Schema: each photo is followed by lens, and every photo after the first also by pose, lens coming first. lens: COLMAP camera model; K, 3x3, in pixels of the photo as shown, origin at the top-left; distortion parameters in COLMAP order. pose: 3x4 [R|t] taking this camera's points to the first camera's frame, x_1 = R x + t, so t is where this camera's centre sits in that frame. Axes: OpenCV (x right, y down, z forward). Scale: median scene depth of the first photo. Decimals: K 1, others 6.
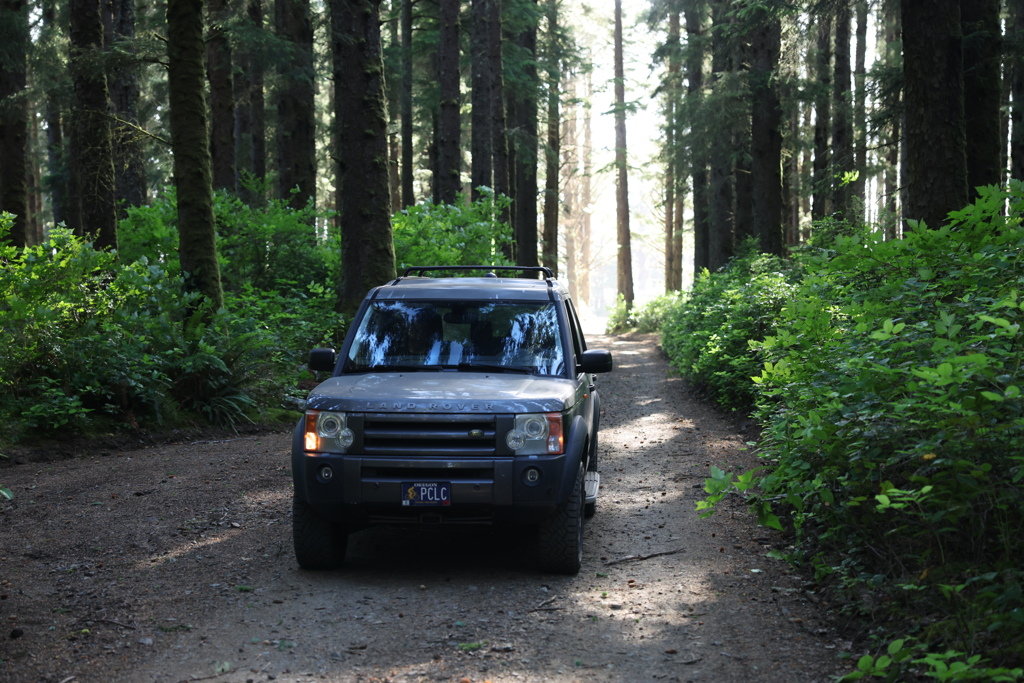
lens RADIAL K [[1716.9, 0, 512.0], [0, 1716.9, 341.5], [0, 0, 1]] dist [0.184238, -0.003624]
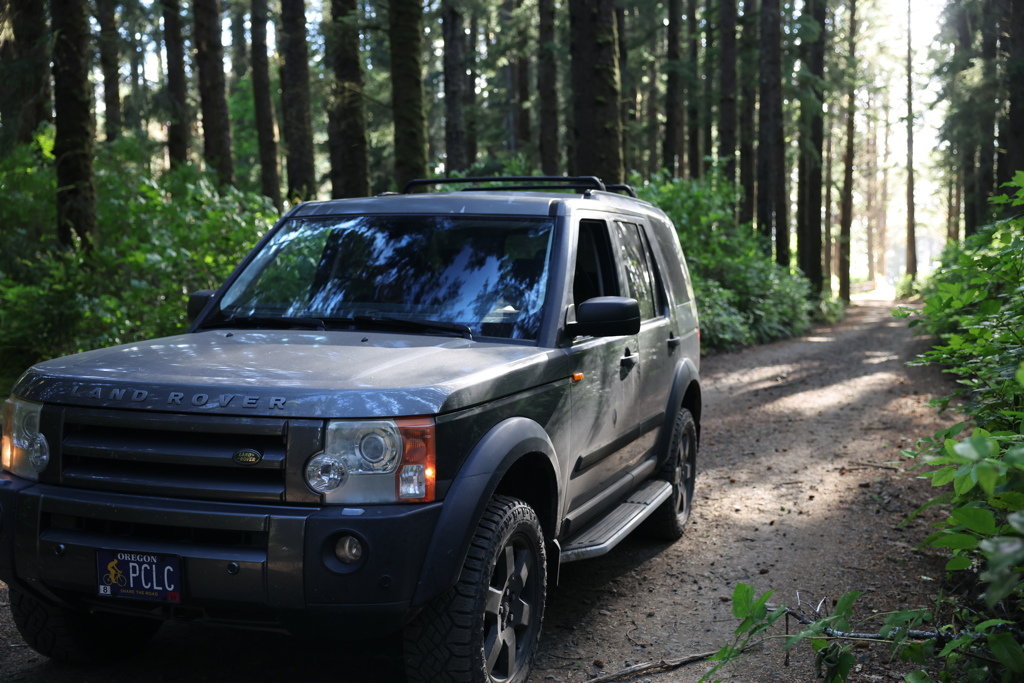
lens RADIAL K [[1174.2, 0, 512.0], [0, 1174.2, 341.5], [0, 0, 1]] dist [0.020902, 0.010950]
pose [[0.963202, 0.019047, -0.268102, 0.140458], [-0.010841, 0.999427, 0.032055, 0.008484], [0.268559, -0.027969, 0.962857, 0.683929]]
